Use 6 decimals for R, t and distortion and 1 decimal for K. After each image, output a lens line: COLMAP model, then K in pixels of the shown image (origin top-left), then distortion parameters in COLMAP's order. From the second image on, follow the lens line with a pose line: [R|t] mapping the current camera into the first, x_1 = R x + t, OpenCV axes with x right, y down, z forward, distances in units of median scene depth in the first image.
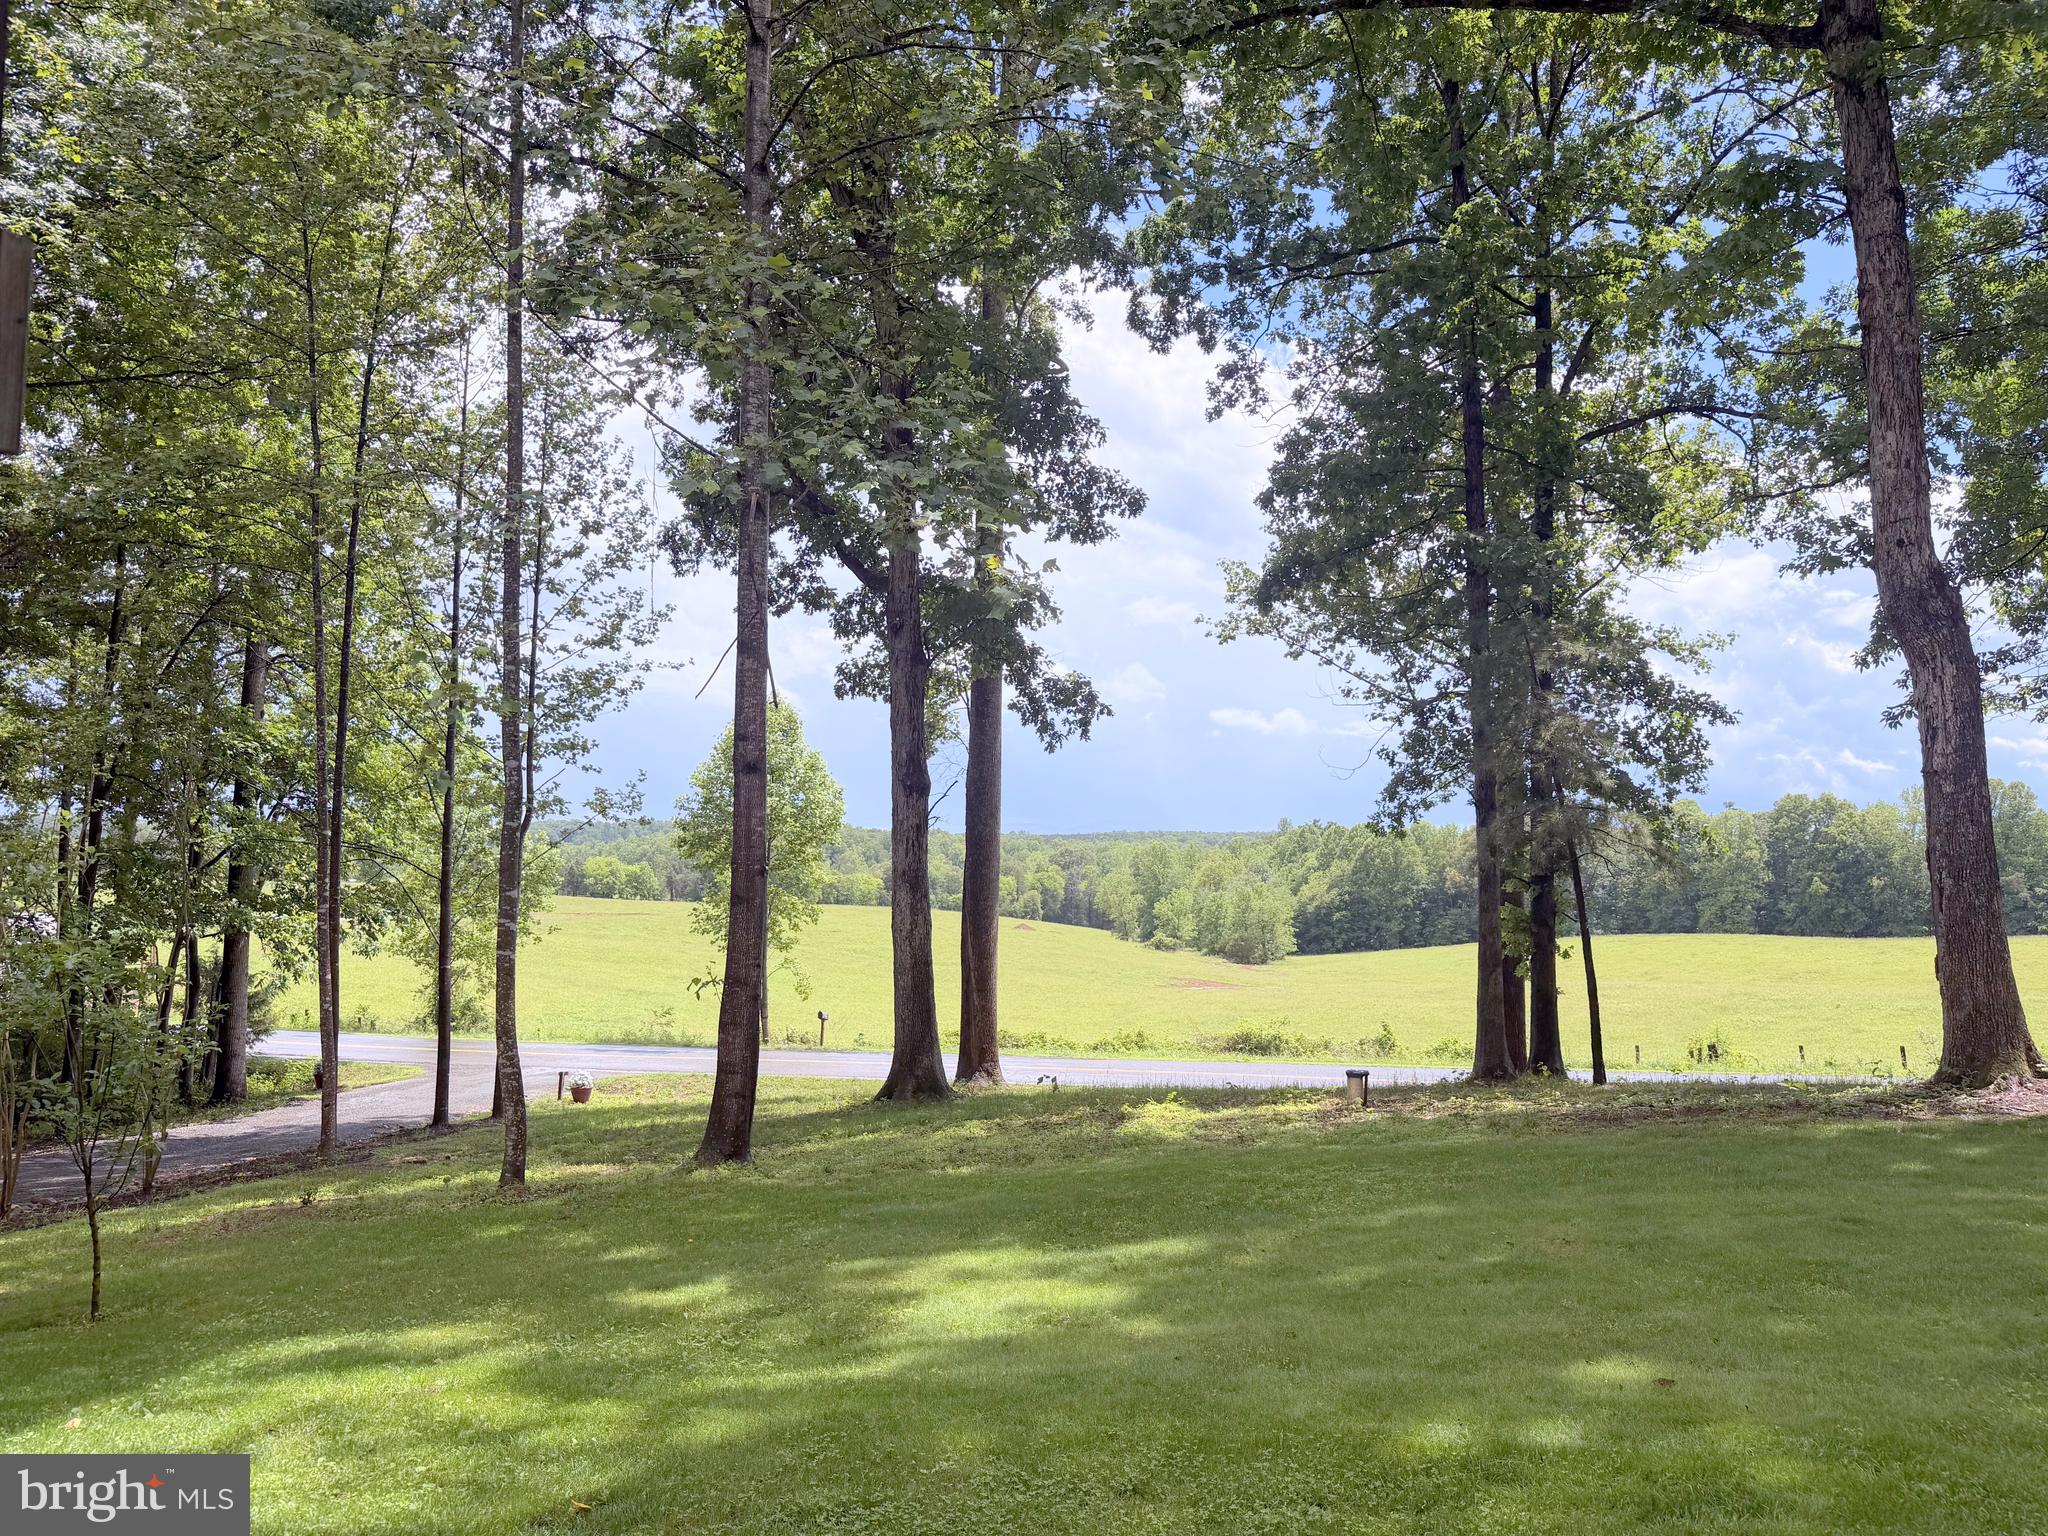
lens RADIAL K [[1377.8, 0, 1015.9], [0, 1377.8, 767.5], [0, 0, 1]] dist [0.051405, -0.015119]
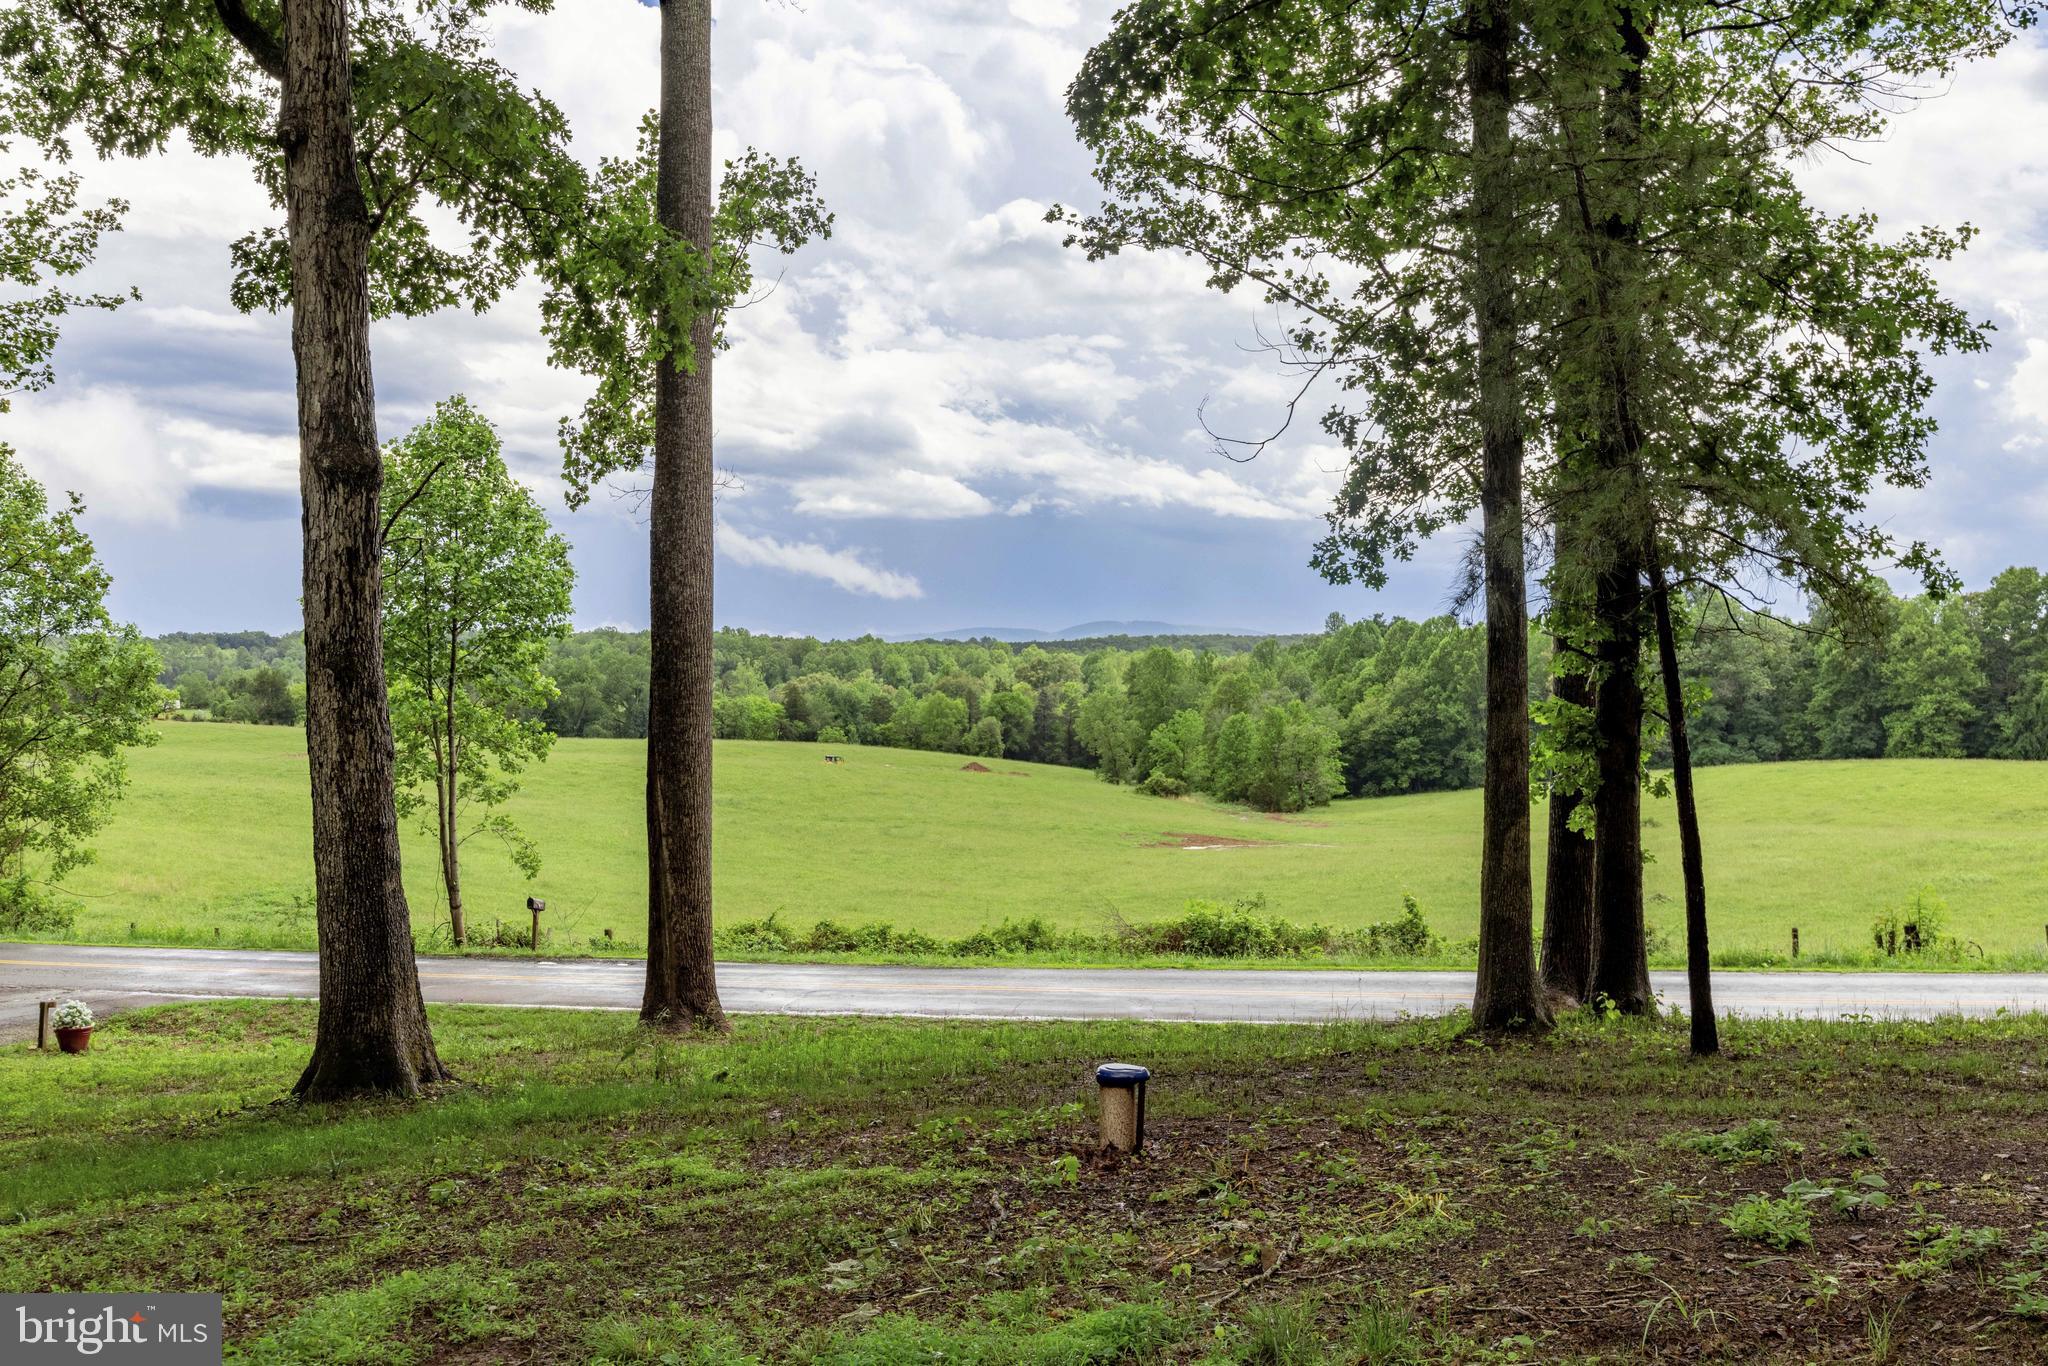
lens RADIAL K [[1900.0, 0, 1024.8], [0, 1900.0, 670.4], [0, 0, 1]] dist [0.020198, 0.000000]
pose [[0.999484, -0.013214, 0.029283, 0.110087], [0.011292, 0.997832, 0.064829, 0.032834], [-0.030076, -0.064465, 0.997467, 0.234560]]
